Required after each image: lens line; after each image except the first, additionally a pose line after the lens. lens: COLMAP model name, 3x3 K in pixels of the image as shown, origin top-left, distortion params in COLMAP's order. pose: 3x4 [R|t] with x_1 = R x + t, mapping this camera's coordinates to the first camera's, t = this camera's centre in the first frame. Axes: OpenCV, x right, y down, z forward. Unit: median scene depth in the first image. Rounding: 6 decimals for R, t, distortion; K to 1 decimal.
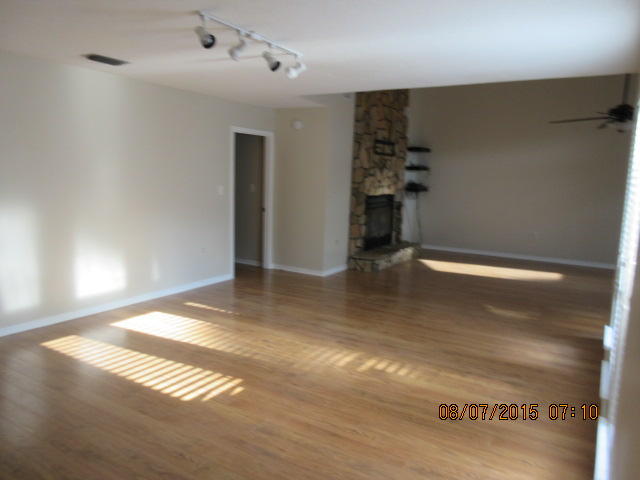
lens RADIAL K [[476.9, 0, 318.0], [0, 476.9, 240.0], [0, 0, 1]] dist [-0.013121, 0.001133]
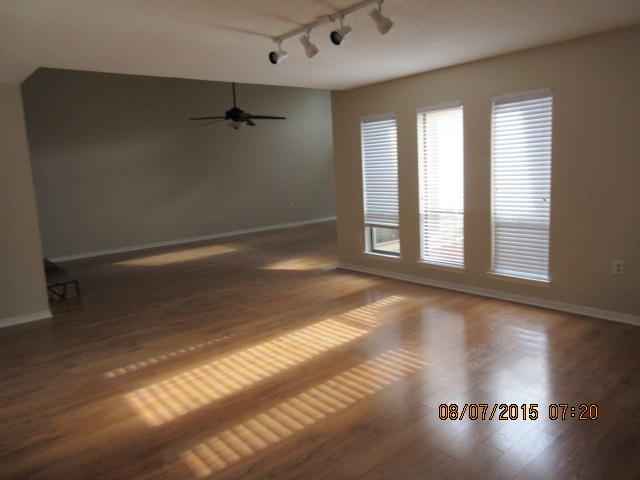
lens RADIAL K [[476.9, 0, 318.5], [0, 476.9, 240.8], [0, 0, 1]] dist [-0.013121, 0.001133]
pose [[0.314445, -0.196319, 0.928754, -0.495265], [0.188242, 0.971847, 0.141695, -0.060967], [-0.930424, 0.130275, 0.342548, 0.322164]]
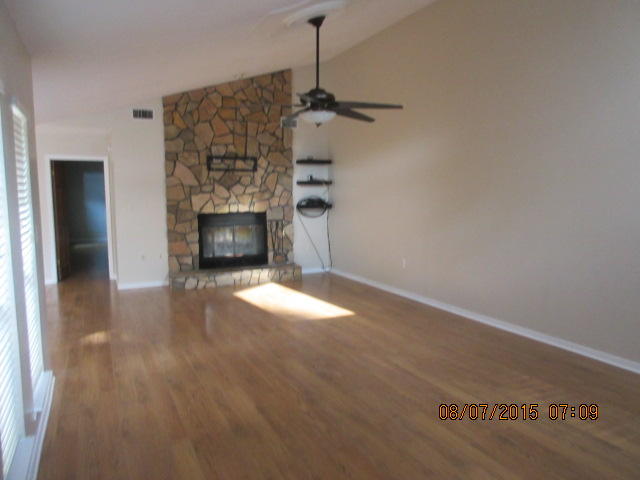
lens RADIAL K [[476.9, 0, 320.6], [0, 476.9, 240.0], [0, 0, 1]] dist [-0.013121, 0.001133]
pose [[0.827291, 0.031517, -0.560888, 0.914911], [-0.055617, 0.998115, -0.025947, -0.027103], [0.559013, 0.052660, 0.827485, 0.347073]]
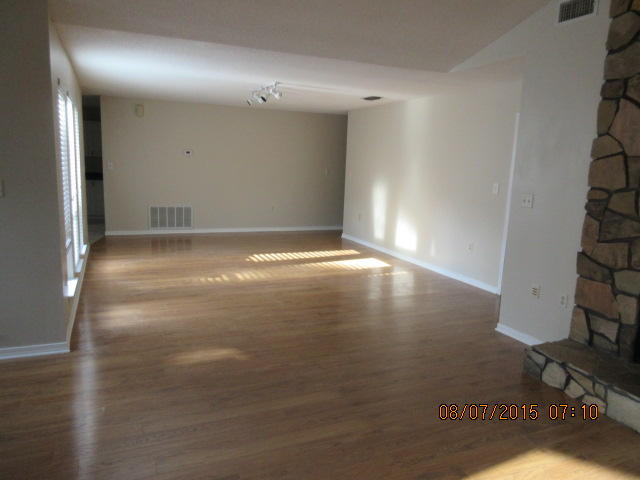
lens RADIAL K [[476.9, 0, 320.7], [0, 476.9, 242.3], [0, 0, 1]] dist [-0.013121, 0.001133]
pose [[-0.569302, 0.082758, -0.817952, 0.609201], [-0.174777, 0.959995, 0.218775, -0.124370], [0.803336, 0.267508, -0.532063, 1.048795]]
